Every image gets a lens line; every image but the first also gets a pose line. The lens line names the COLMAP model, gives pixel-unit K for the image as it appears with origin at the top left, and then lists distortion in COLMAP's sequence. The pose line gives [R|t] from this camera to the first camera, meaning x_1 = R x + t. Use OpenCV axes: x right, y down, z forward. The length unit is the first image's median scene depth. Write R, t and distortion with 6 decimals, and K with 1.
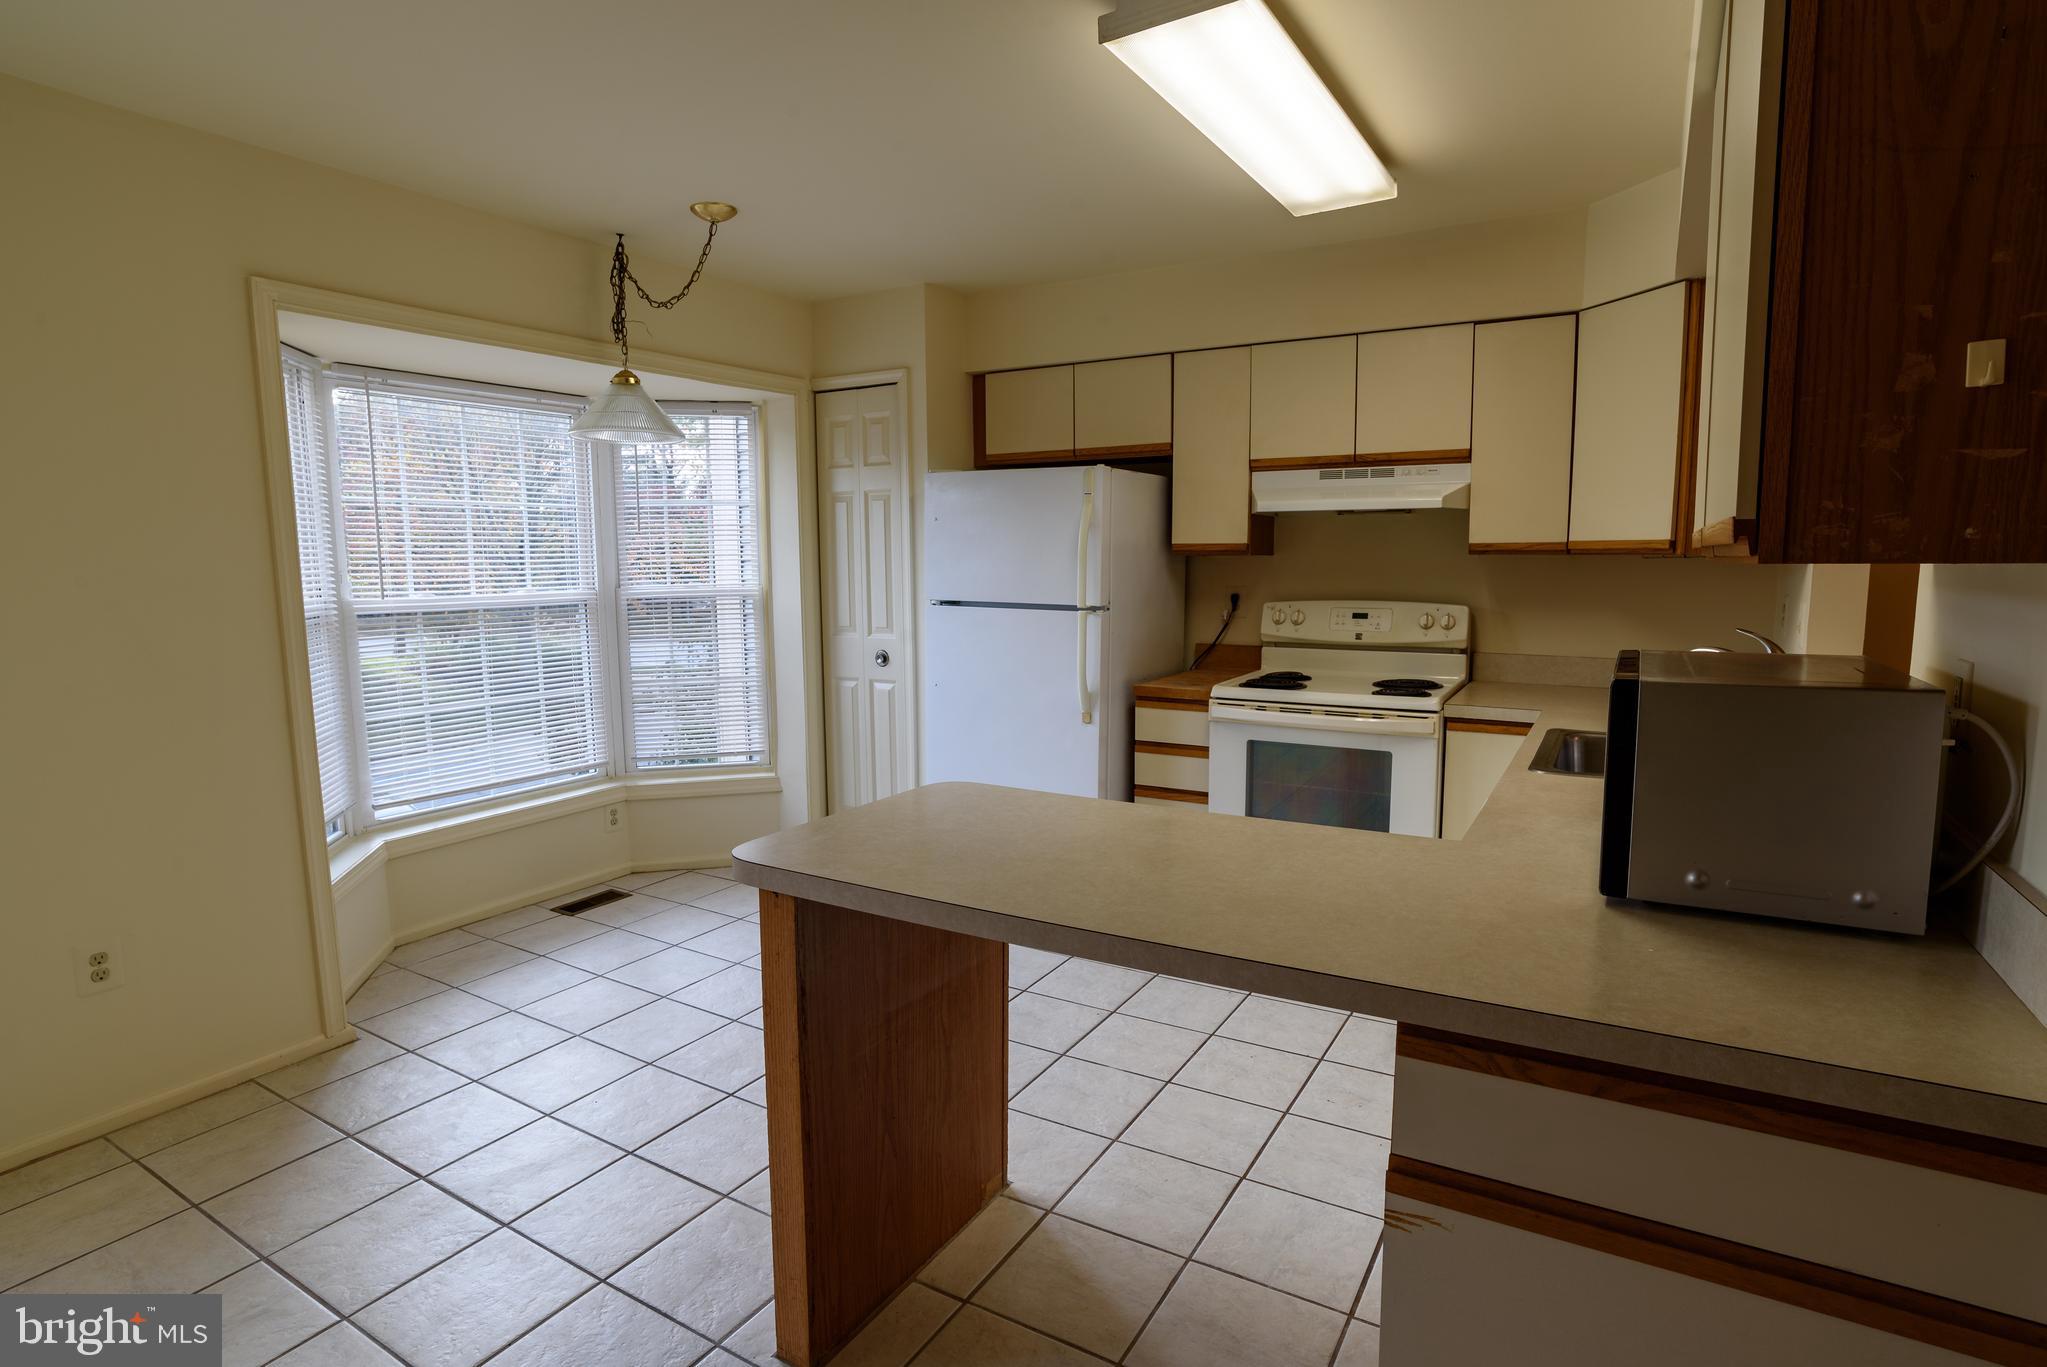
lens RADIAL K [[1055.0, 0, 1051.8], [0, 1055.0, 691.3], [0, 0, 1]] dist [-0.053452, 0.020887]
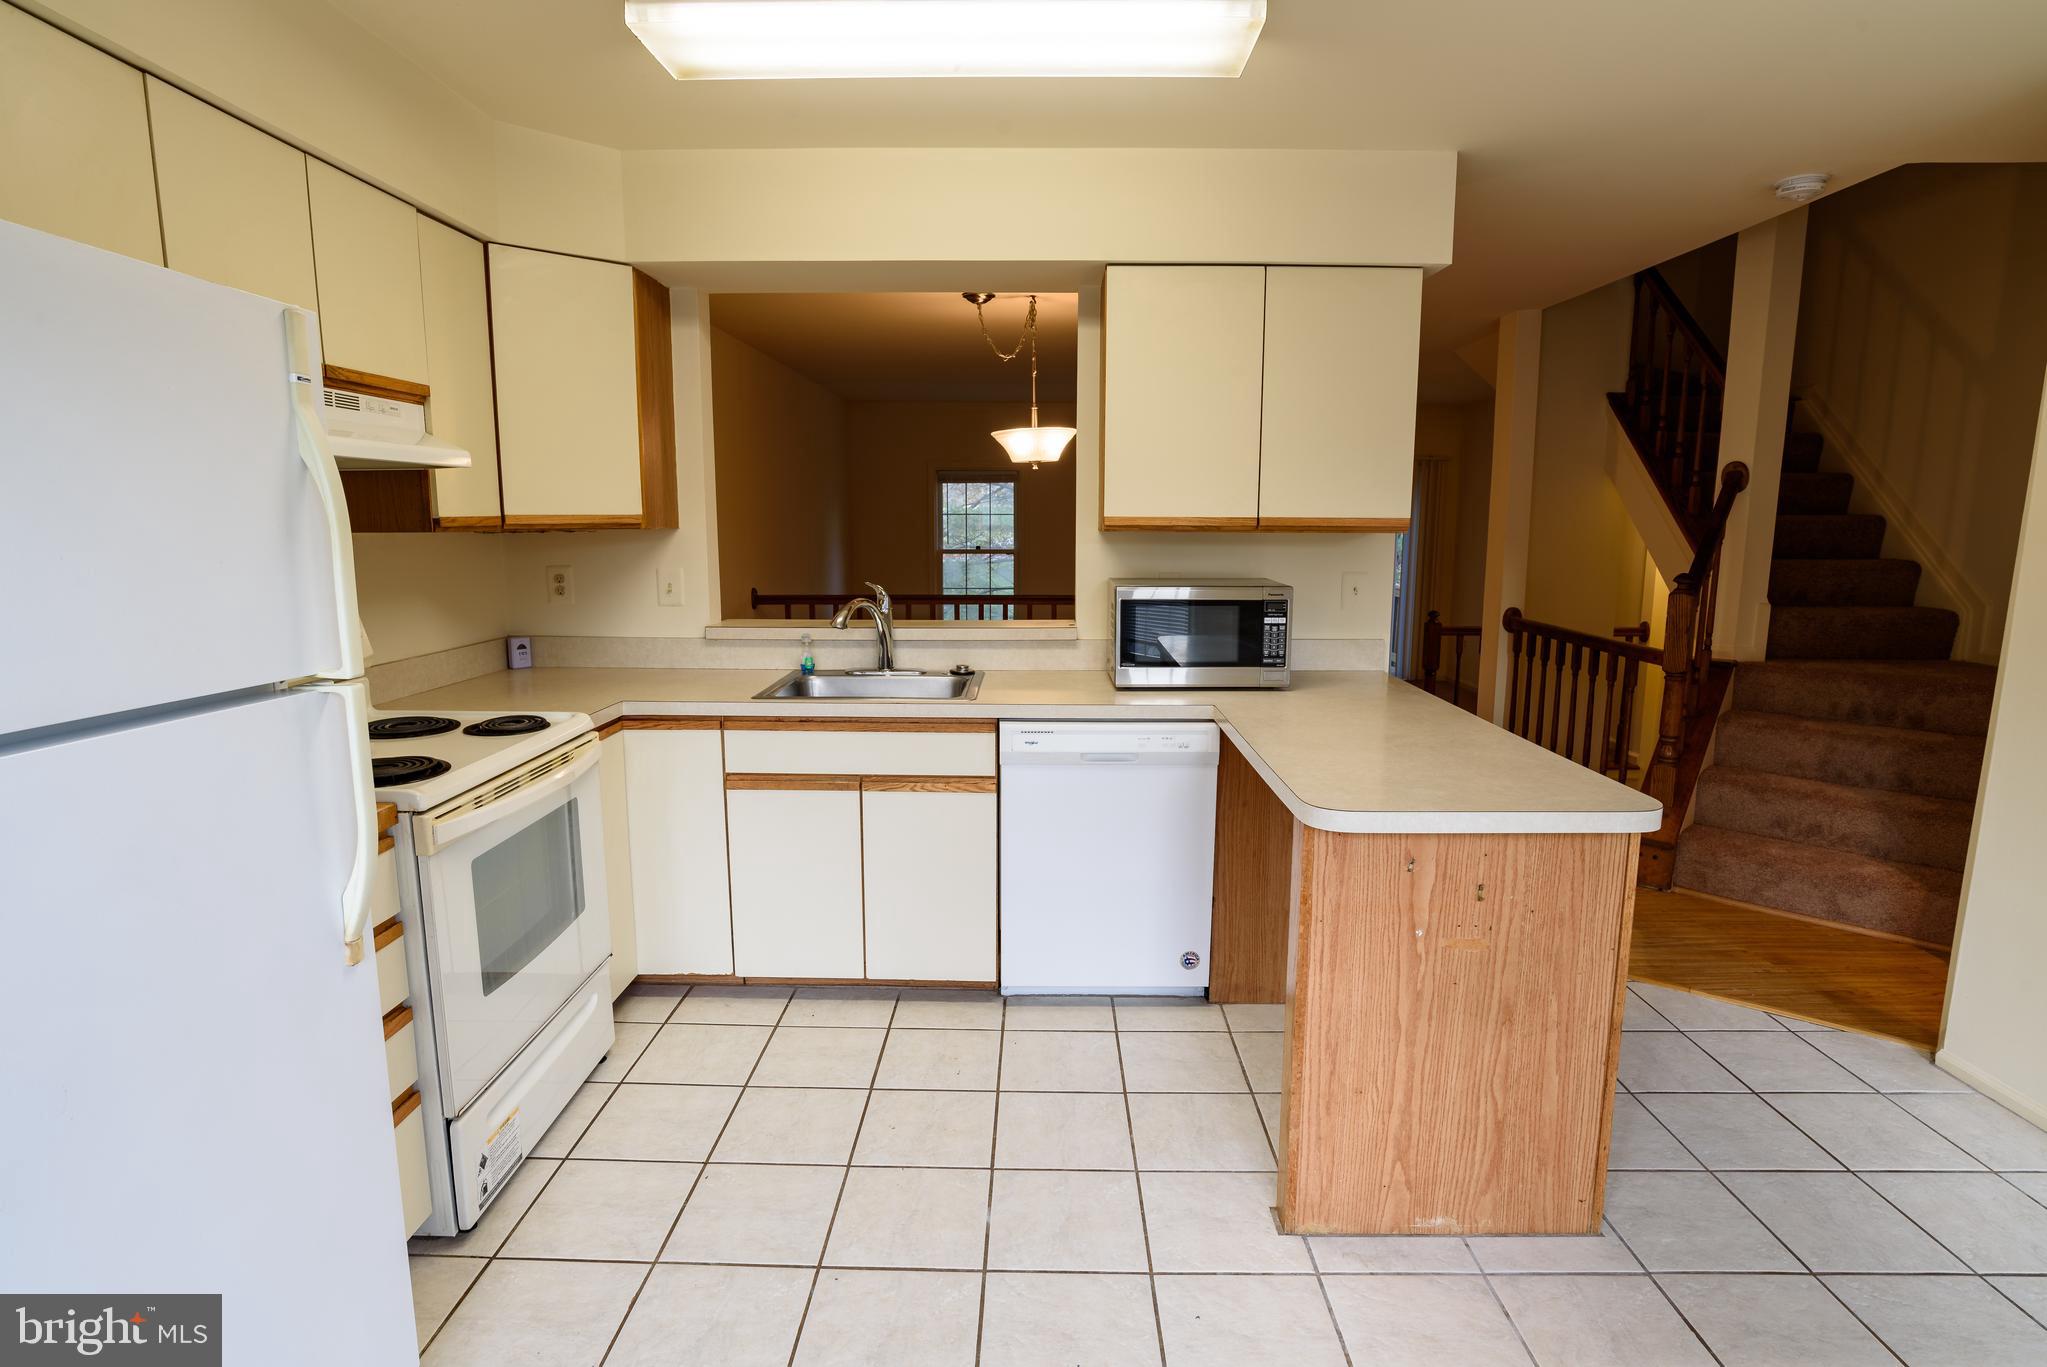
lens RADIAL K [[1035.0, 0, 1028.0], [0, 1035.0, 678.7], [0, 0, 1]] dist [-0.043976, 0.001157]
pose [[-0.486654, -0.127442, 0.864249, -0.408457], [0.114683, 0.971420, 0.207823, -0.124366], [-0.866035, 0.200253, -0.458130, 0.933283]]
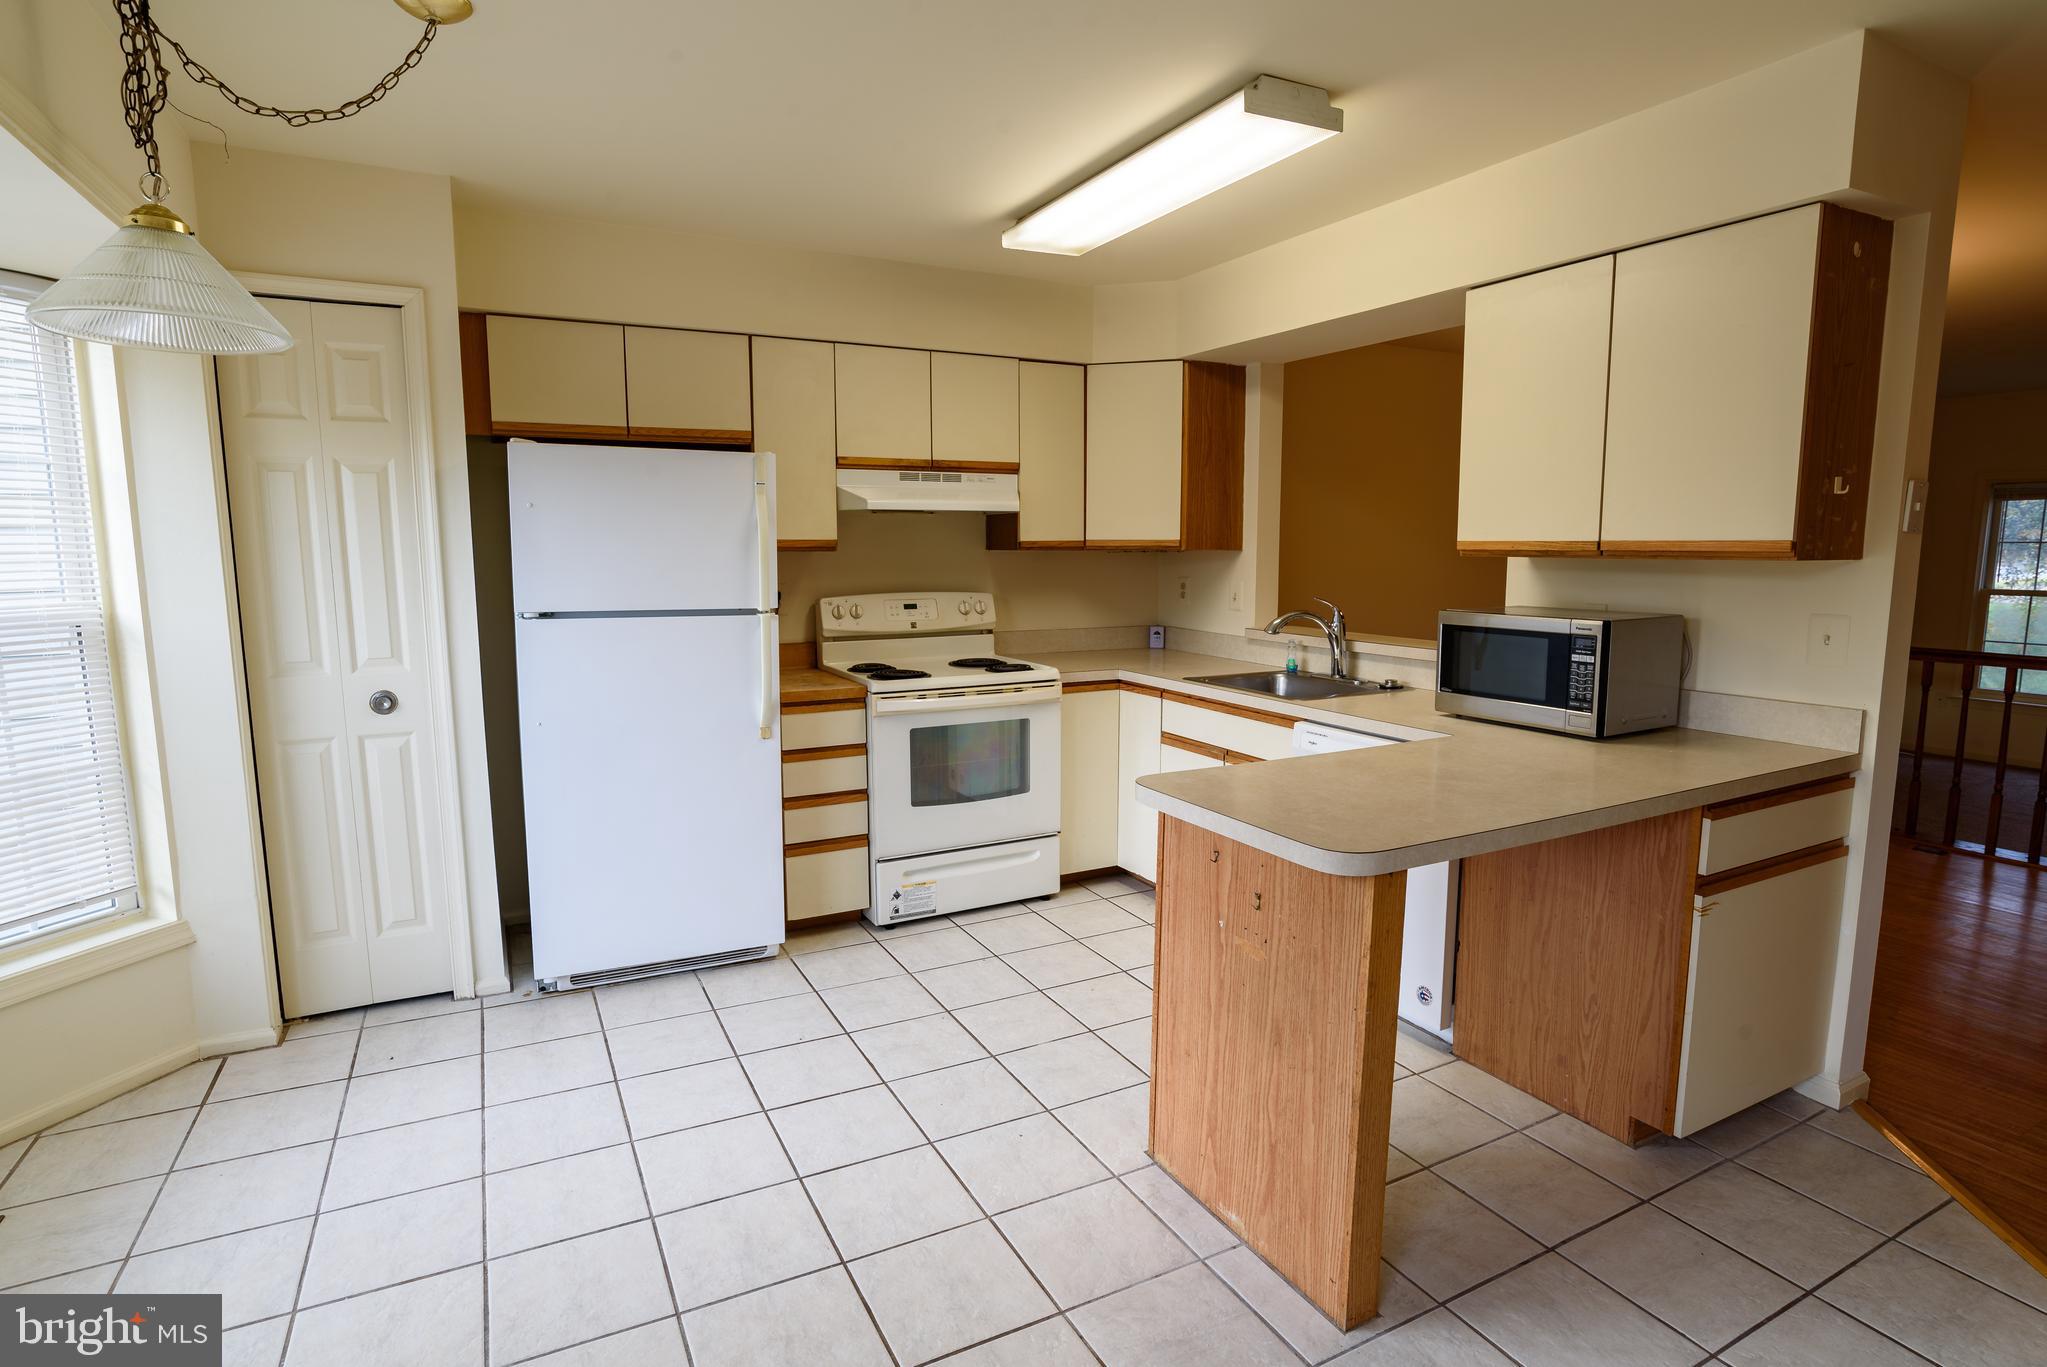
lens RADIAL K [[1035.0, 0, 1028.0], [0, 1035.0, 678.7], [0, 0, 1]] dist [-0.043976, 0.001157]
pose [[0.528858, -0.102550, 0.842492, -0.583883], [0.107415, 0.992778, 0.053416, -0.043537], [-0.841886, 0.062247, 0.536054, 0.339454]]
